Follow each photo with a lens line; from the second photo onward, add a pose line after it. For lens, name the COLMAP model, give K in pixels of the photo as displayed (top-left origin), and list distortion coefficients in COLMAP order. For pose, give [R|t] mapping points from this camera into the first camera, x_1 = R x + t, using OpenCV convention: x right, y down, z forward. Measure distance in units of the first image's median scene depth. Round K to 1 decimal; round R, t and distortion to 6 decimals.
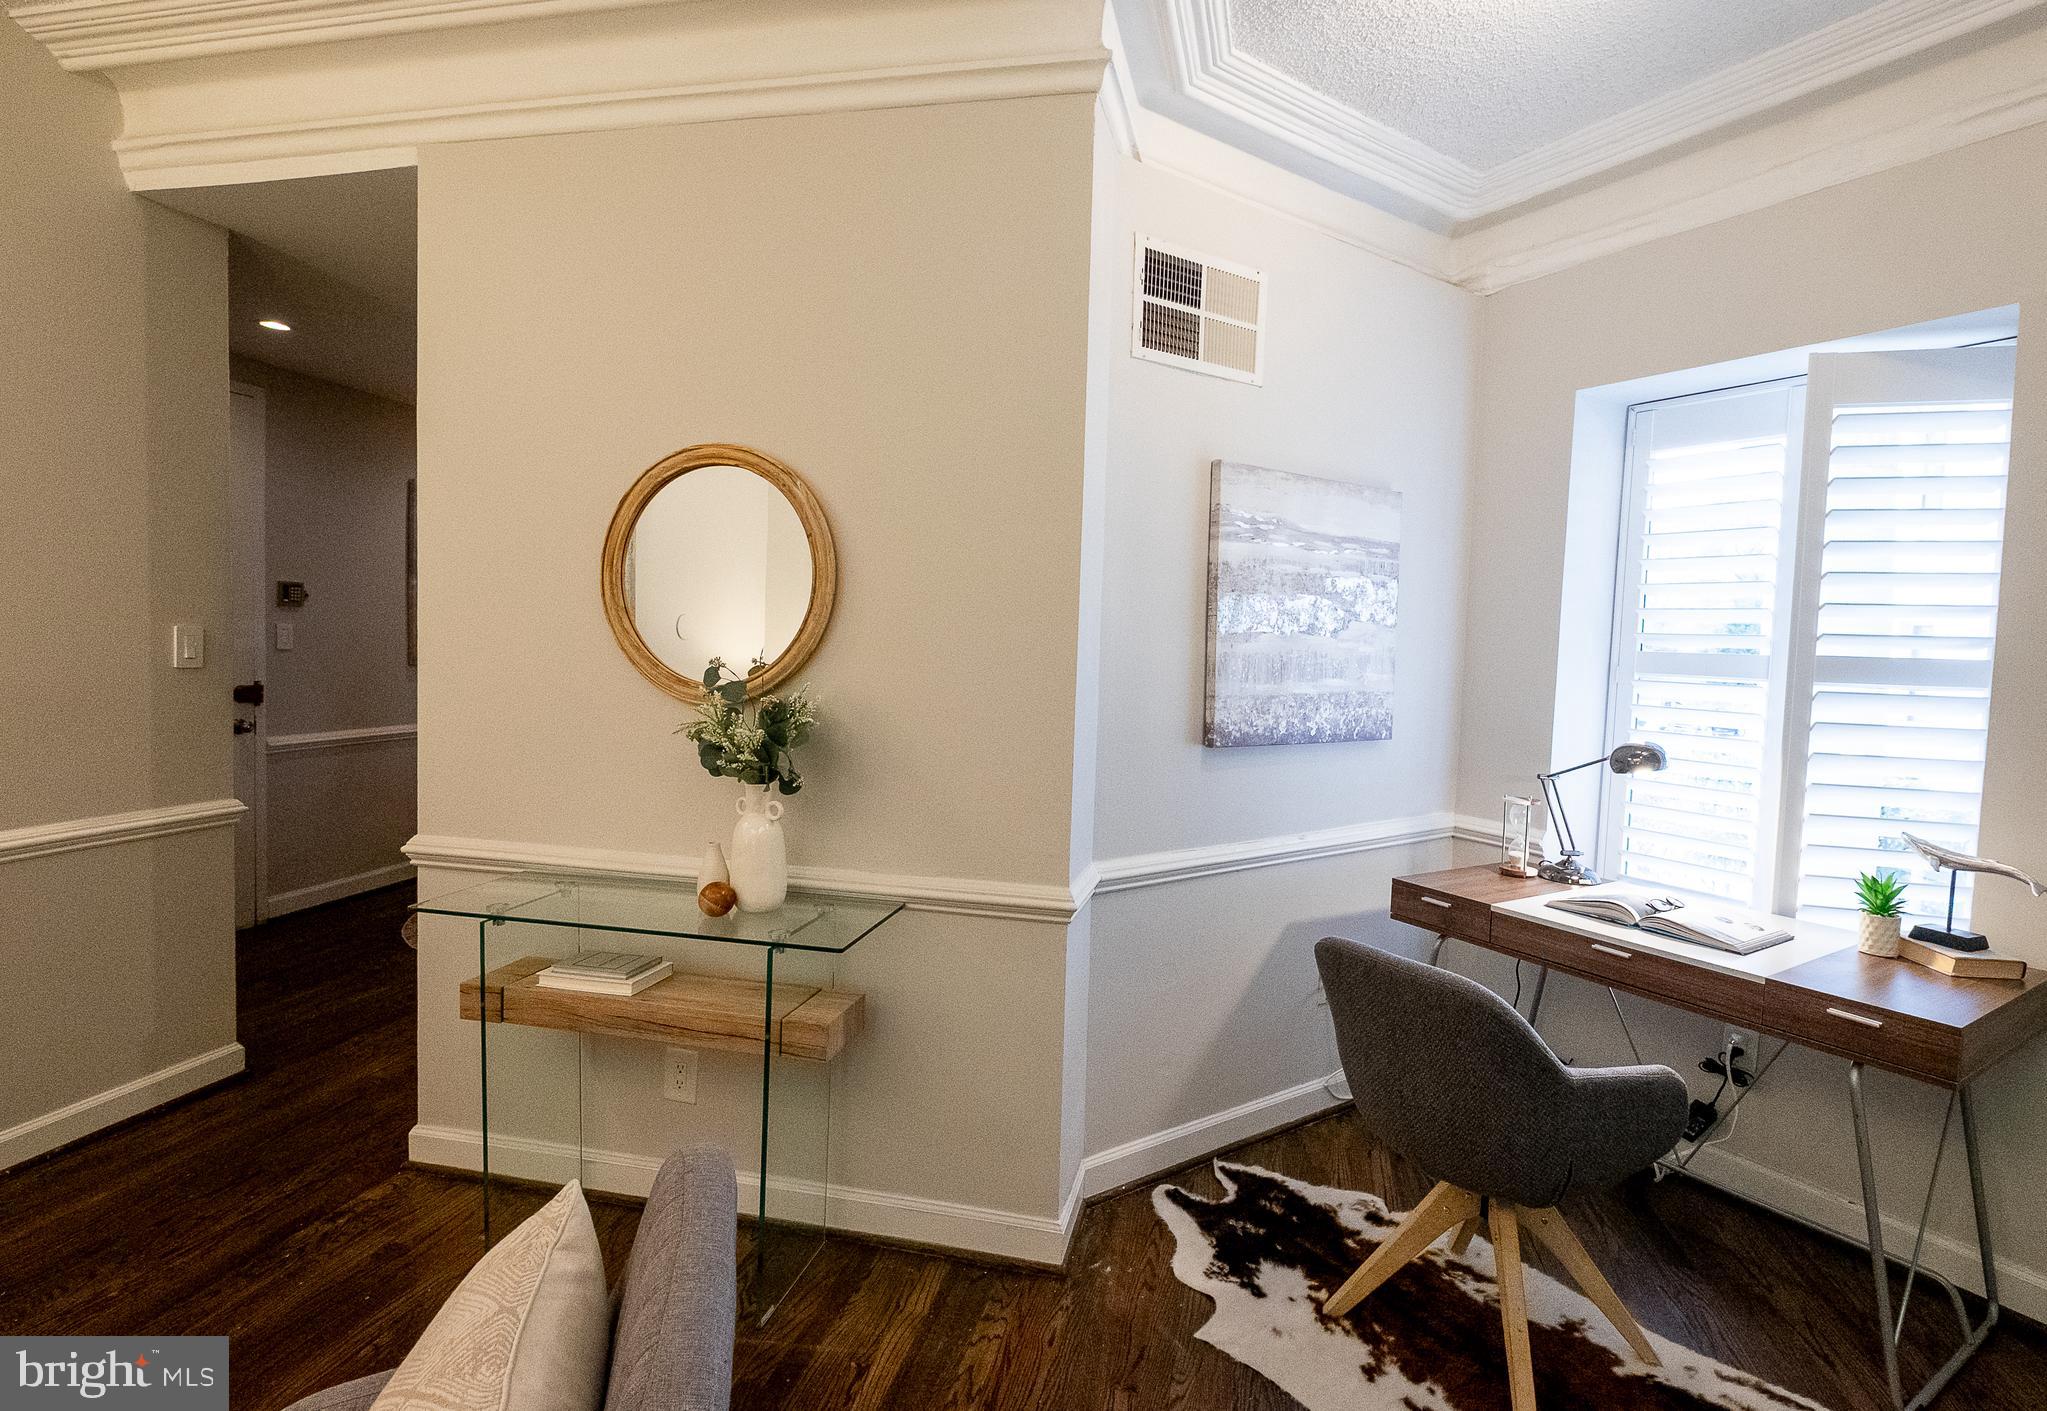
lens RADIAL K [[977.8, 0, 1042.6], [0, 977.8, 695.7], [0, 0, 1]] dist [0.000052, -0.001173]
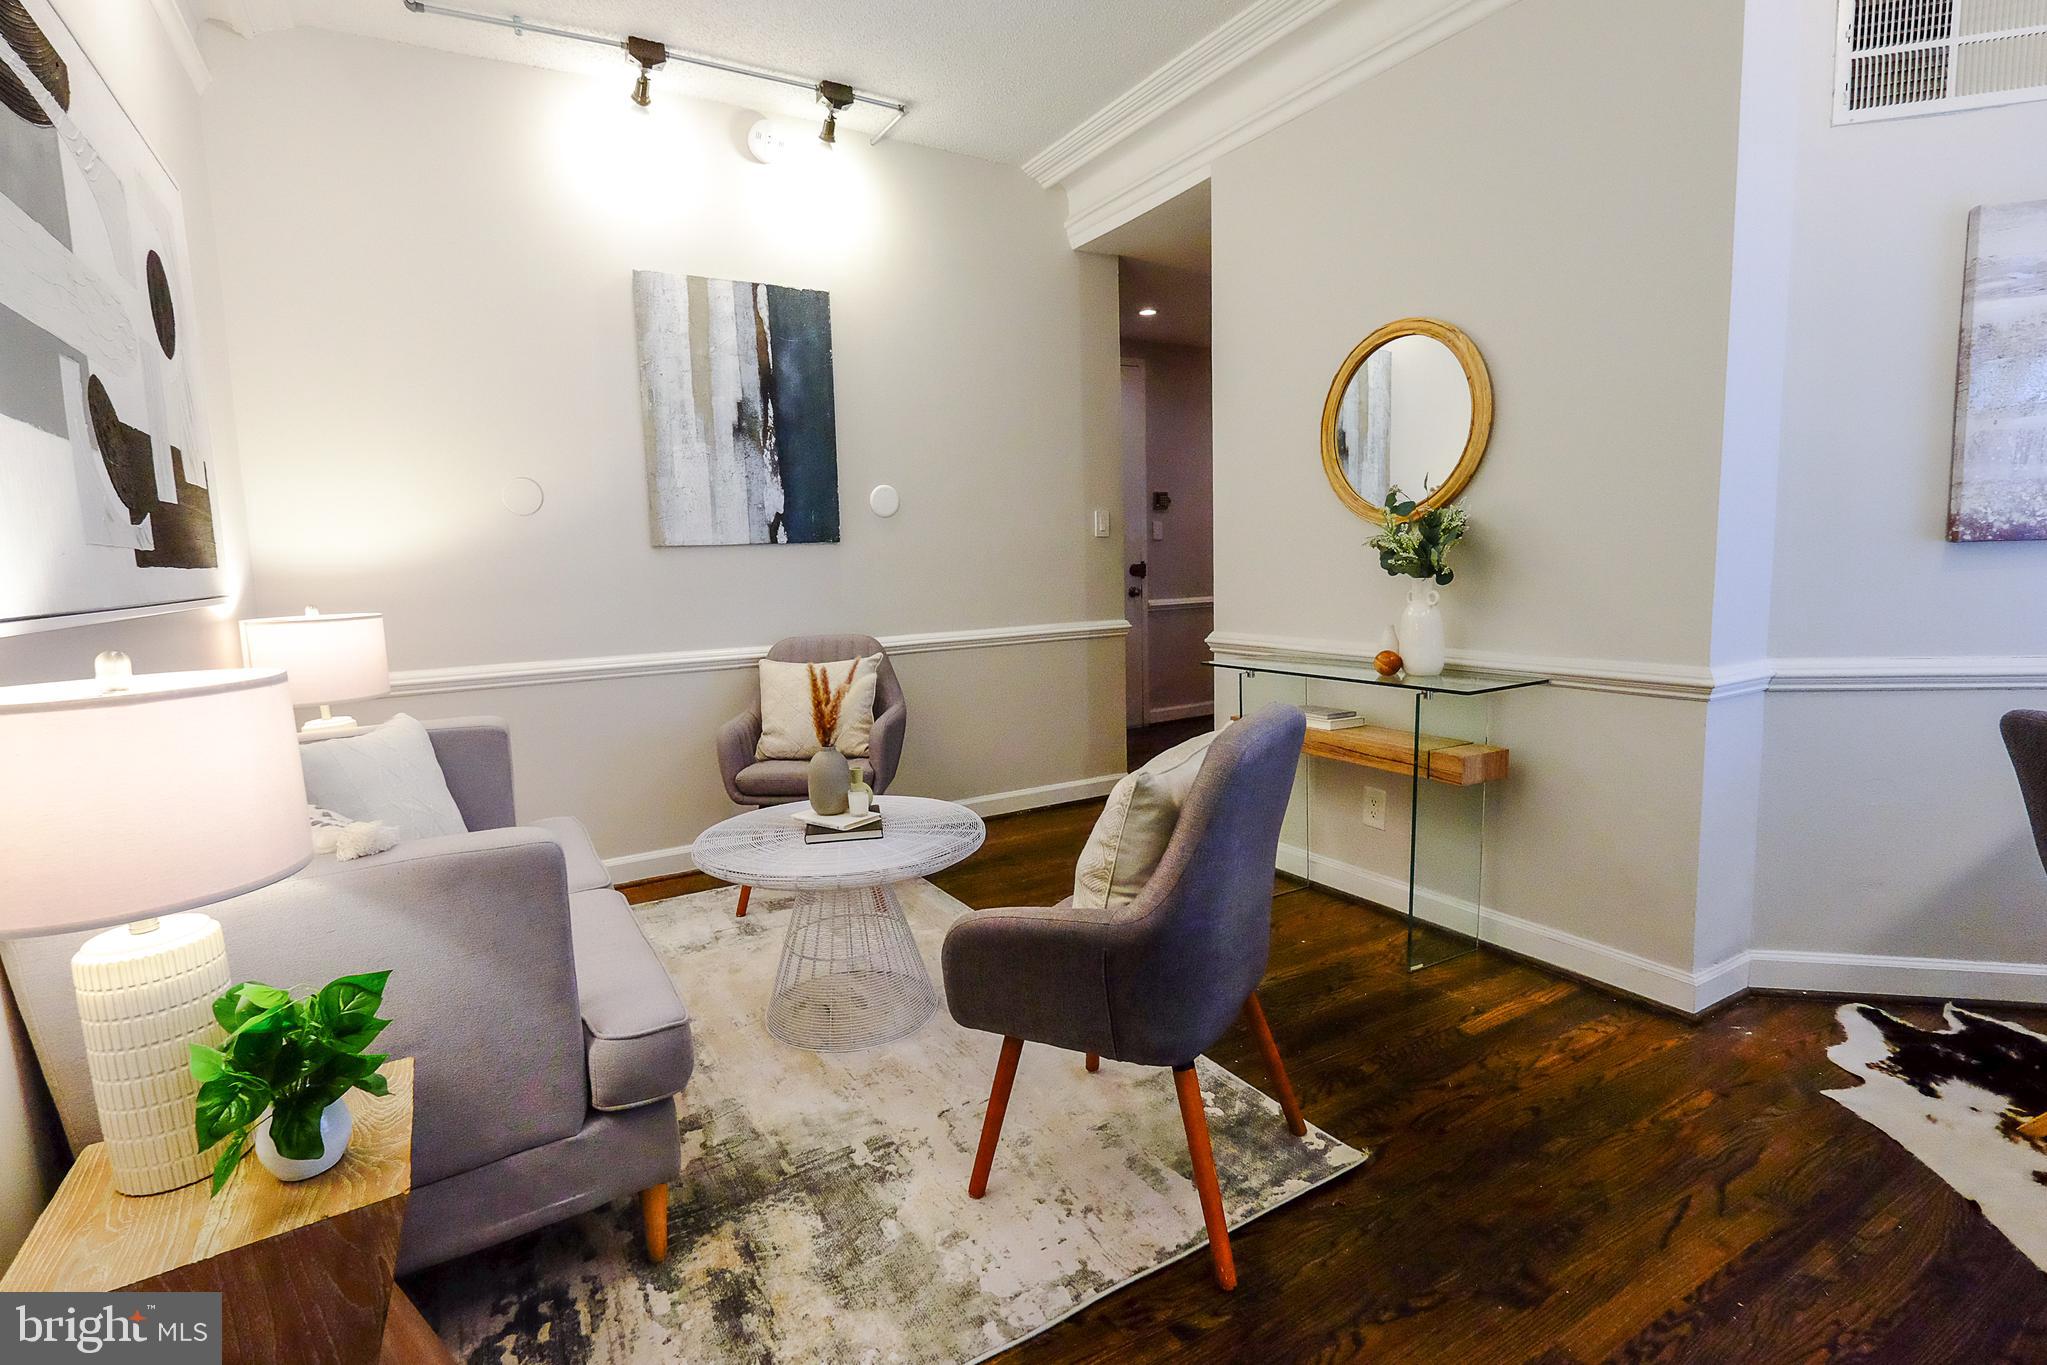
lens RADIAL K [[964.9, 0, 1023.5], [0, 964.9, 682.5], [0, 0, 1]] dist [-0.000761, -0.000209]
pose [[0.683237, 0.039052, -0.729151, 0.260430], [0.013118, 0.997751, 0.065730, 0.122873], [0.730079, -0.054474, 0.681188, -0.245435]]
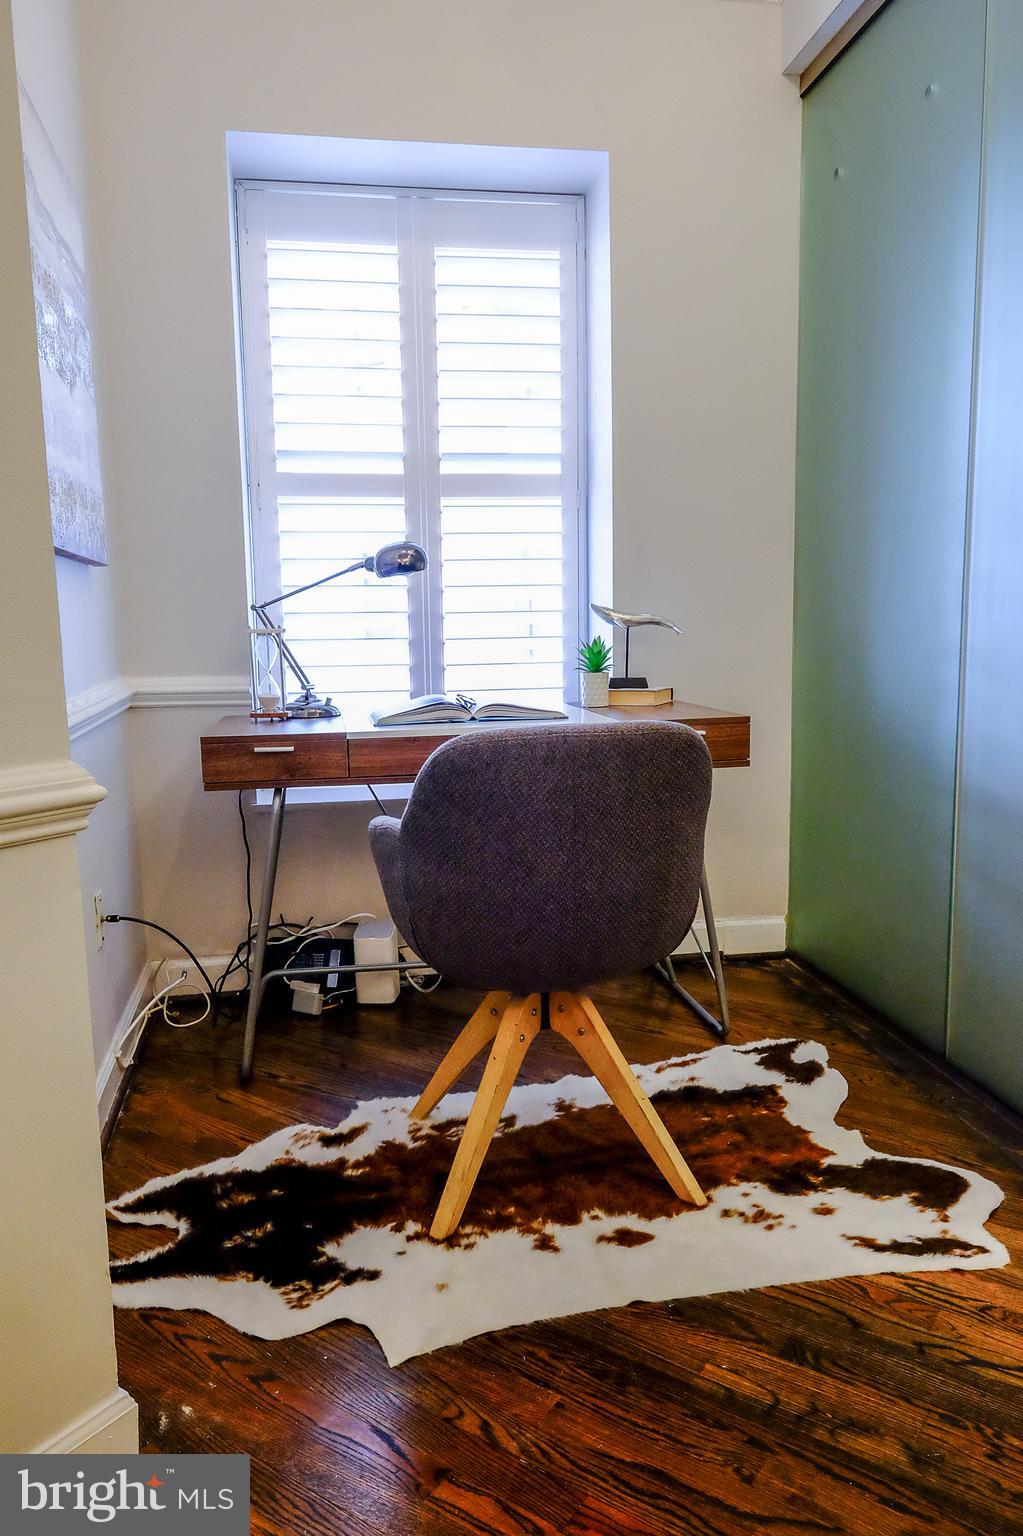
lens RADIAL K [[1096.3, 0, 511.5], [0, 1096.3, 768.0], [0, 0, 1]] dist [0.041695, 0.000535]
pose [[0.390692, -0.169266, 0.904825, -0.368899], [0.083988, 0.985403, 0.148075, 0.122910], [-0.916682, 0.018143, 0.399206, 0.522406]]
